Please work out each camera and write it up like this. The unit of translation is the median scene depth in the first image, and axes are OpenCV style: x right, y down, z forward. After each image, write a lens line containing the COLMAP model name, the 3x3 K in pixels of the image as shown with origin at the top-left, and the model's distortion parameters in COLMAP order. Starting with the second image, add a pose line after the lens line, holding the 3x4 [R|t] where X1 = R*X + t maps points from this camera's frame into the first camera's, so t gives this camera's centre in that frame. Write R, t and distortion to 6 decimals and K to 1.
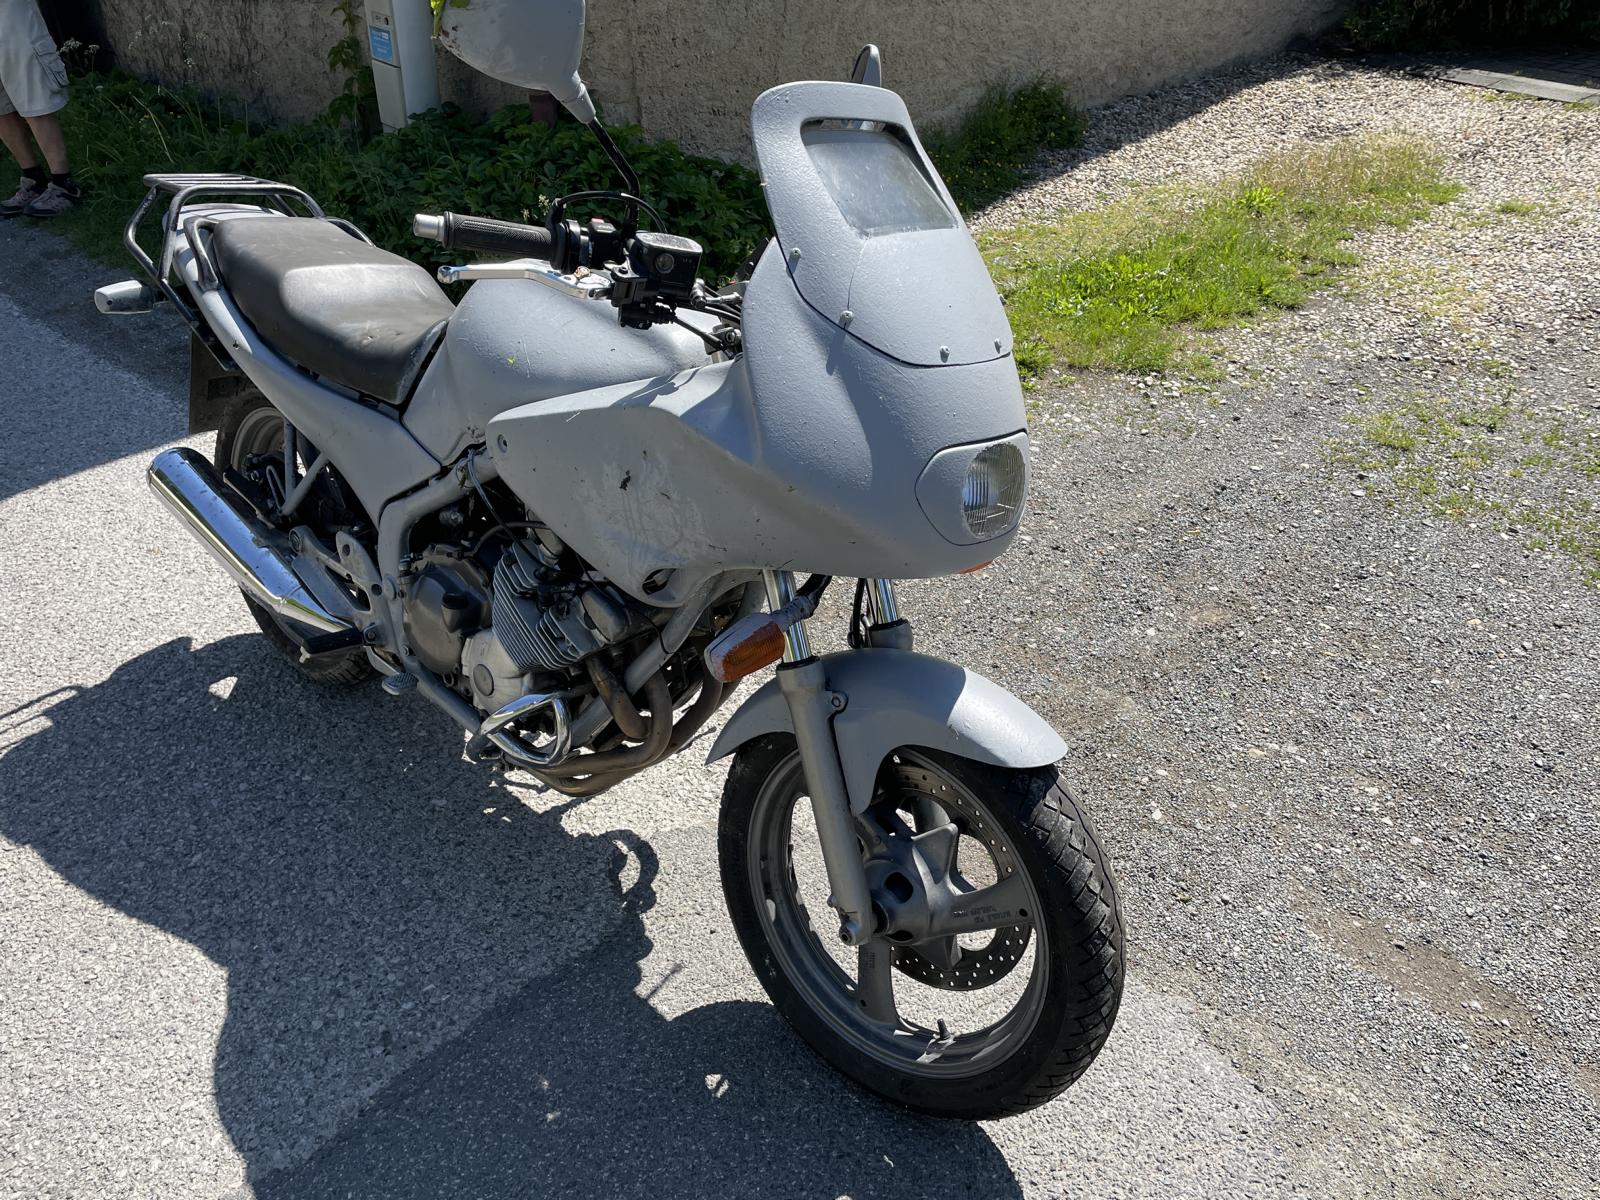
lens RADIAL K [[1207.7, 0, 795.3], [0, 1207.7, 573.1], [0, 0, 1]] dist [0.089145, -0.127471]
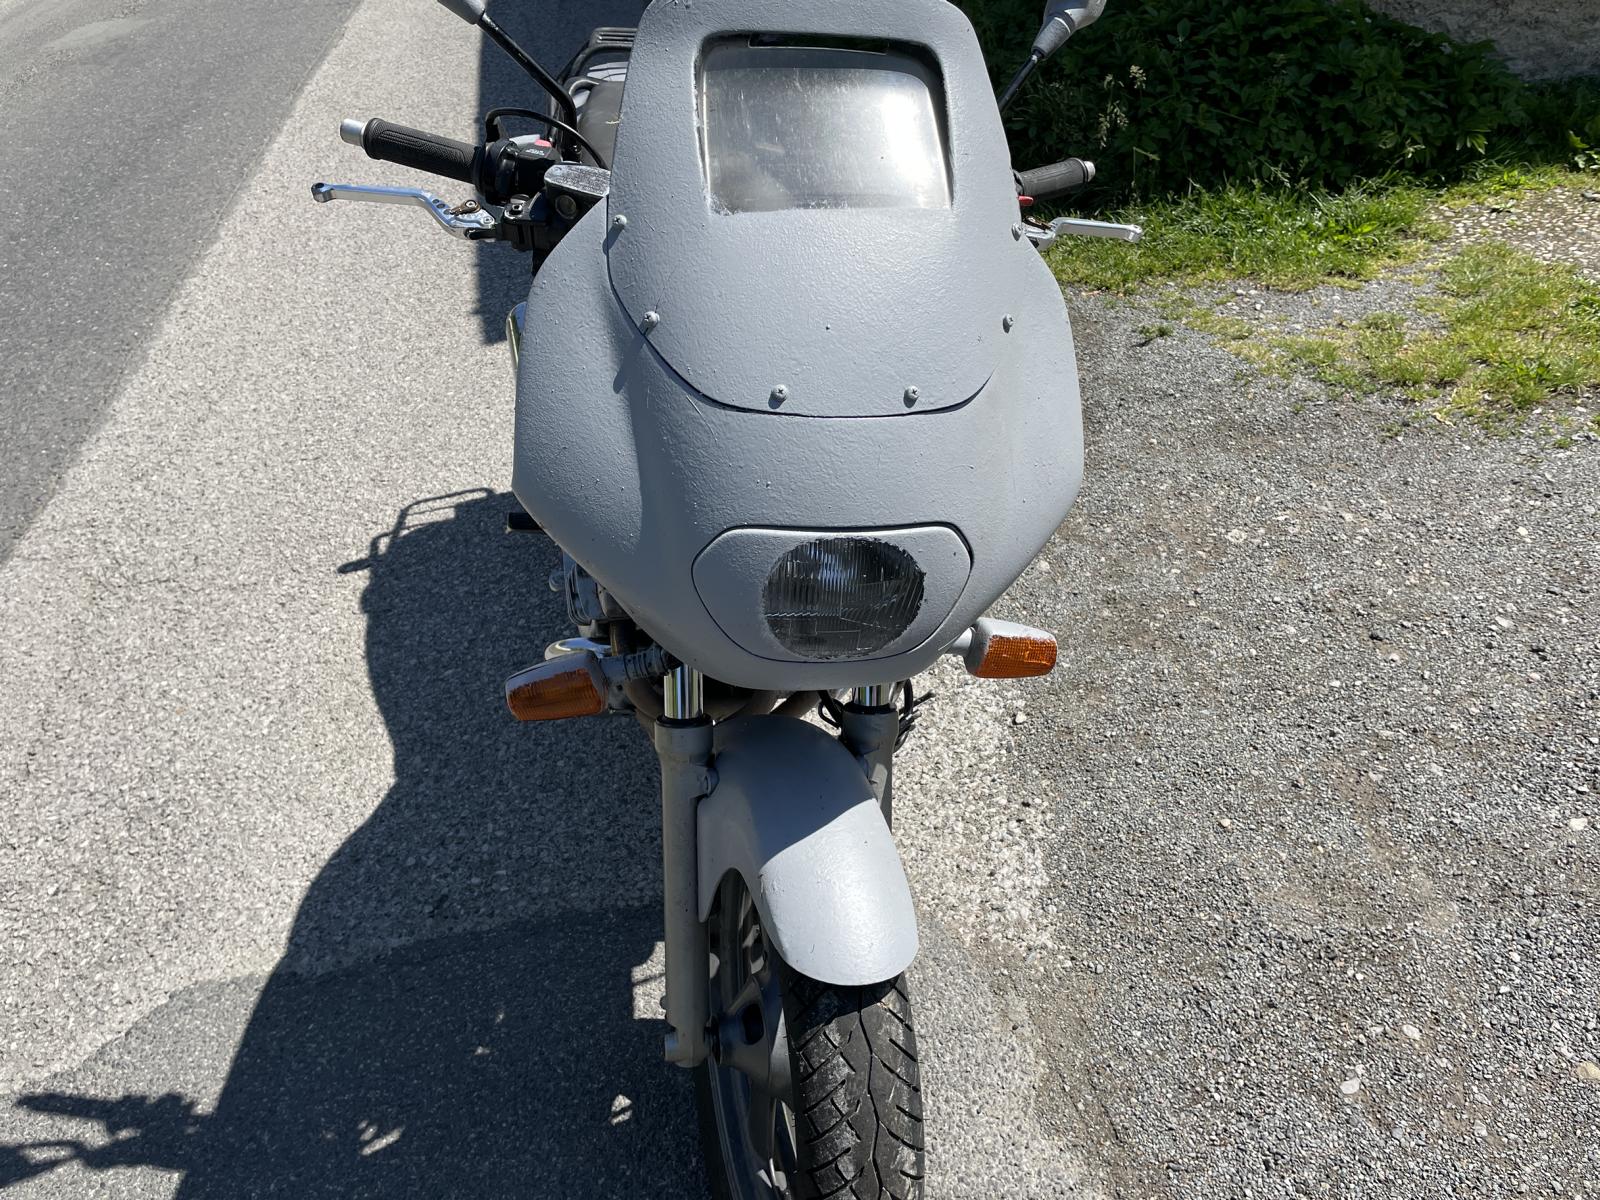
lens RADIAL K [[1207.7, 0, 795.3], [0, 1207.7, 573.1], [0, 0, 1]] dist [0.089145, -0.127471]
pose [[0.794627, 0.292064, -0.532228, 0.375724], [-0.227139, 0.956031, 0.185507, -0.151537], [0.563006, -0.026519, 0.826027, 0.300190]]
